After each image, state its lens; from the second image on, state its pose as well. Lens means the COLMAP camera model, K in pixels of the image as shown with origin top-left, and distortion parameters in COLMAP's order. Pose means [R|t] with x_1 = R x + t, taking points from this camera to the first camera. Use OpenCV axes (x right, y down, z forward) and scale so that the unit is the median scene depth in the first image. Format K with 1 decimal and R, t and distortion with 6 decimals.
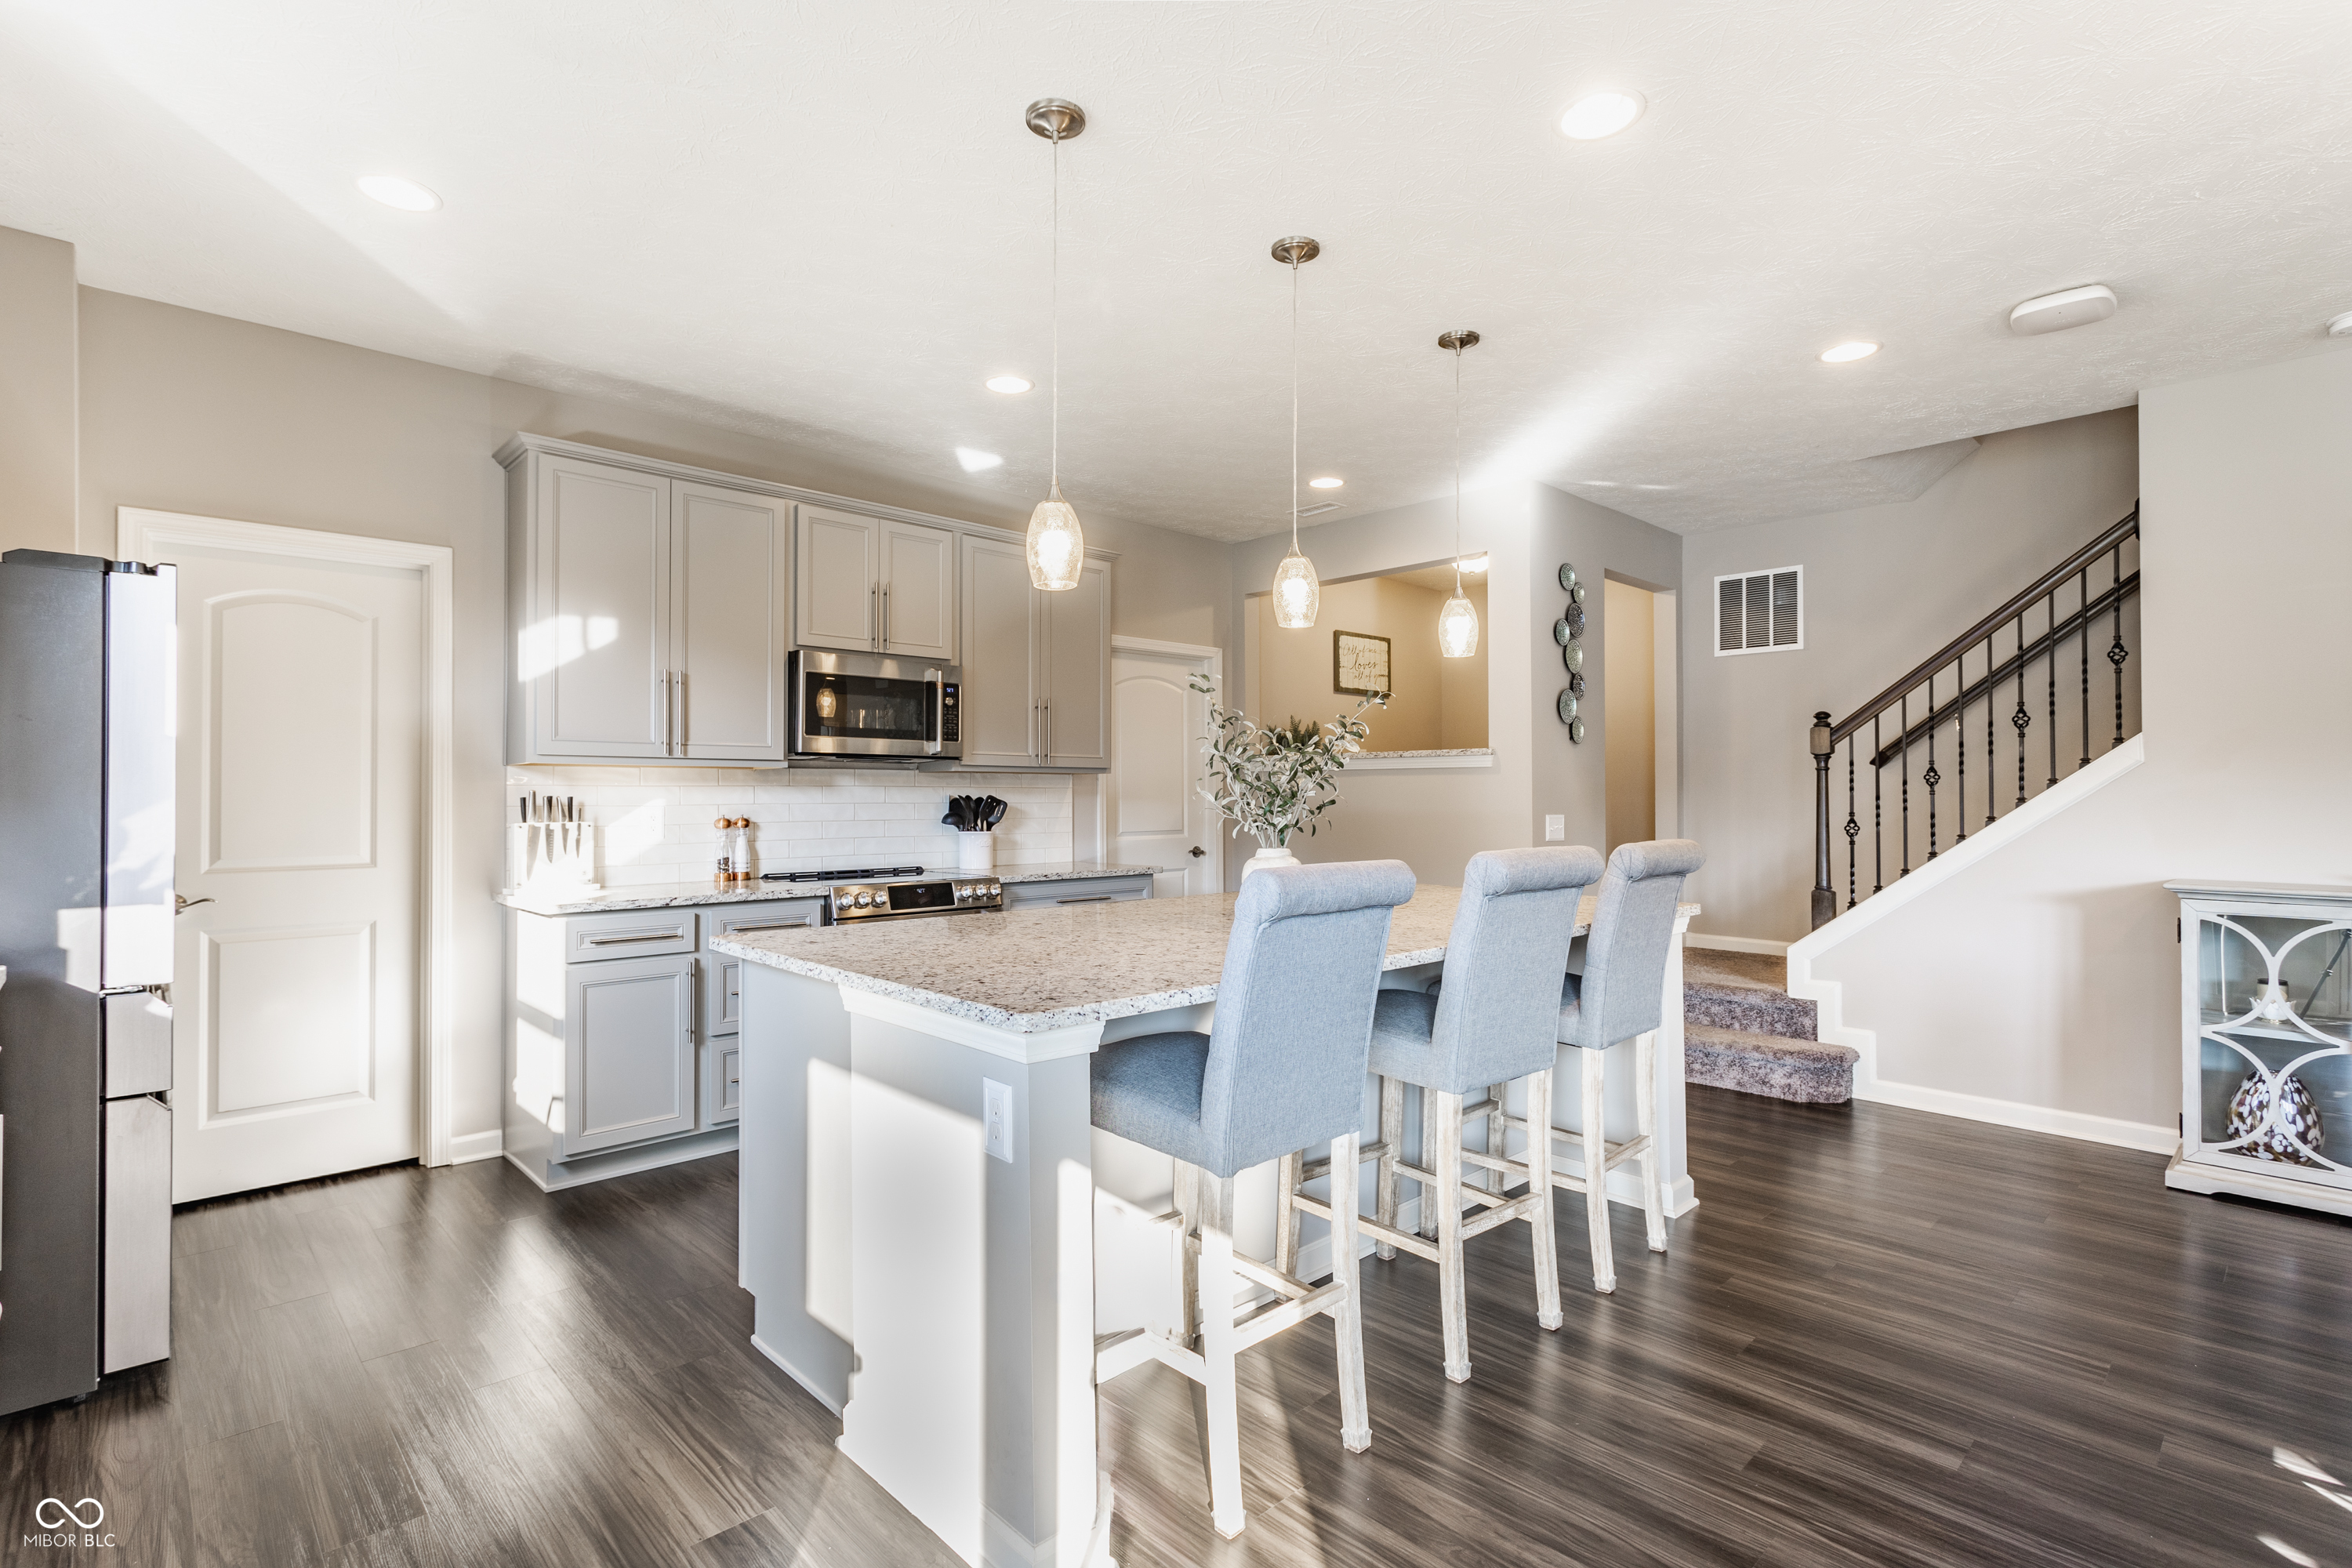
lens RADIAL K [[1099.0, 0, 1176.0], [0, 1099.0, 784.0], [0, 0, 1]] dist [-0.019561, 0.000121]
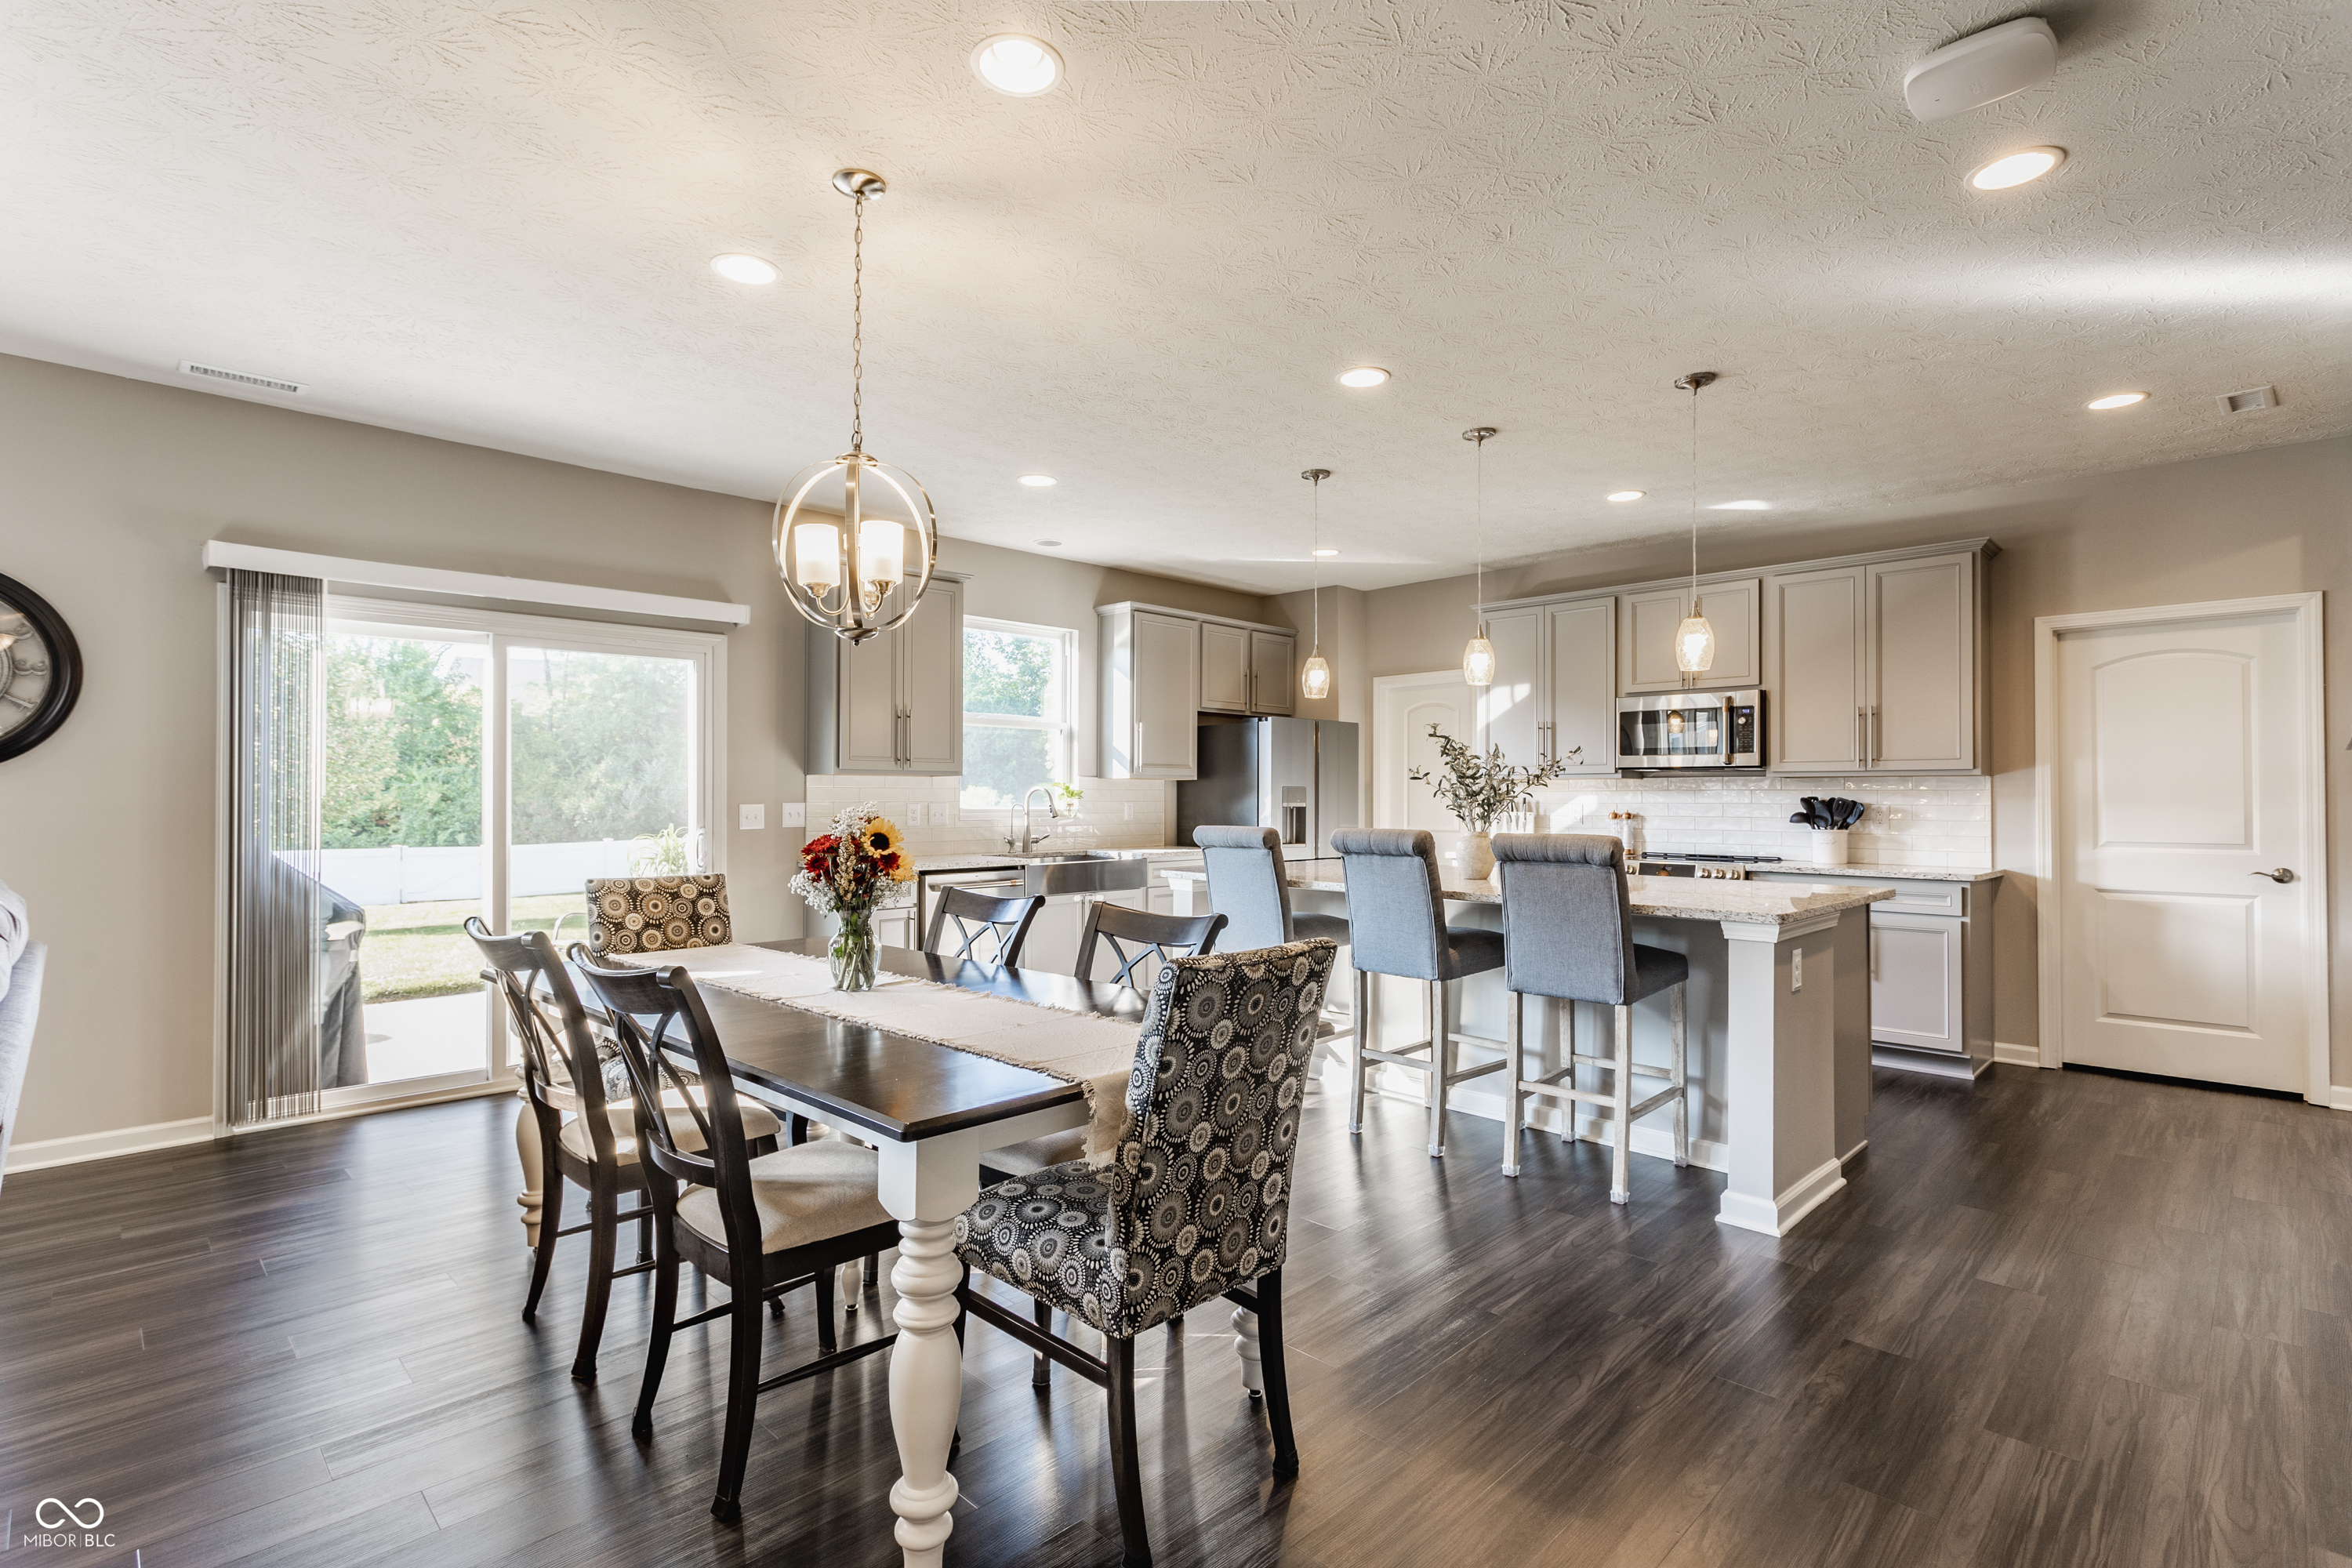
lens RADIAL K [[1125.2, 0, 1176.0], [0, 1125.2, 788.0], [0, 0, 1]] dist [0.008752, 0.000108]
pose [[0.020268, -0.008313, -0.999760, 1.106425], [0.006417, 0.999946, -0.008185, 0.006273], [0.999774, -0.006249, 0.020321, 0.361421]]
